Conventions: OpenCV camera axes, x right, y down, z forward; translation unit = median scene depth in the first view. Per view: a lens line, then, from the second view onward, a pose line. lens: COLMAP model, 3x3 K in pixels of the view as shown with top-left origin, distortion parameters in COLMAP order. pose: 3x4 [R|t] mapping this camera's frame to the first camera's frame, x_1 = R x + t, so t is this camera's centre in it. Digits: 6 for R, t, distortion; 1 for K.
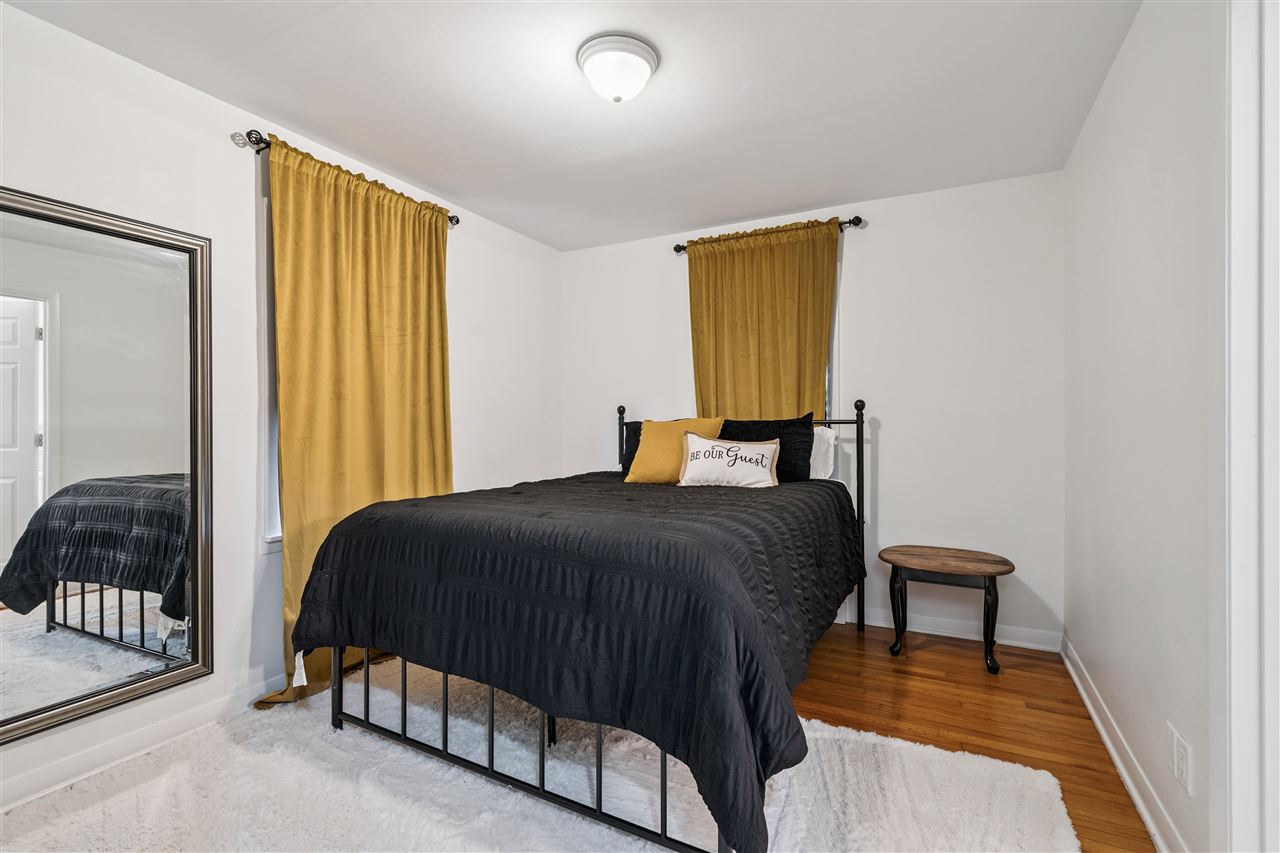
lens RADIAL K [[579.9, 0, 639.2], [0, 579.9, 425.4], [0, 0, 1]] dist [-0.002306, -0.000161]
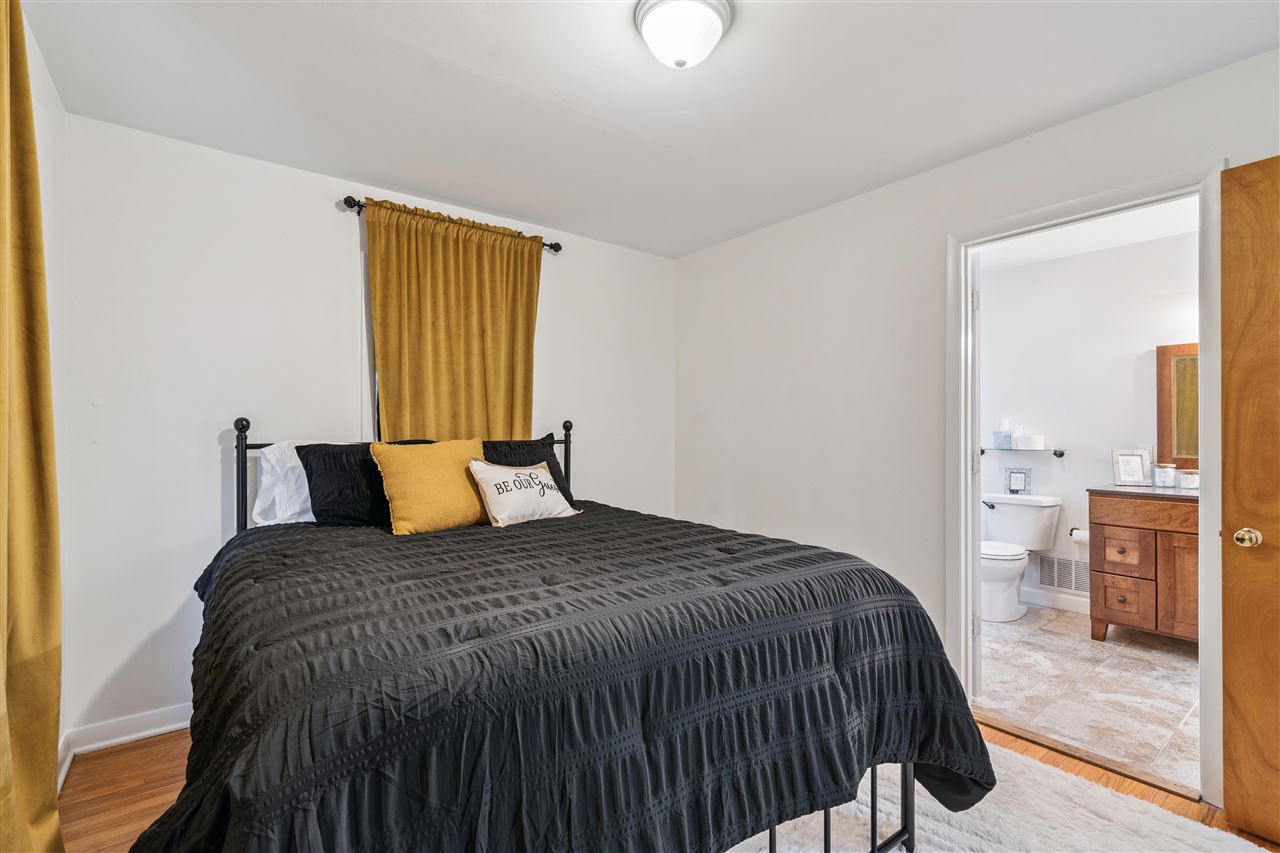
lens RADIAL K [[579.9, 0, 638.5], [0, 579.9, 431.3], [0, 0, 1]] dist [-0.002306, -0.000161]
pose [[0.428805, 0.001608, 0.903396, -0.471387], [-0.000802, 0.999999, -0.001399, -0.021635], [-0.903397, -0.000125, 0.428805, 0.404213]]
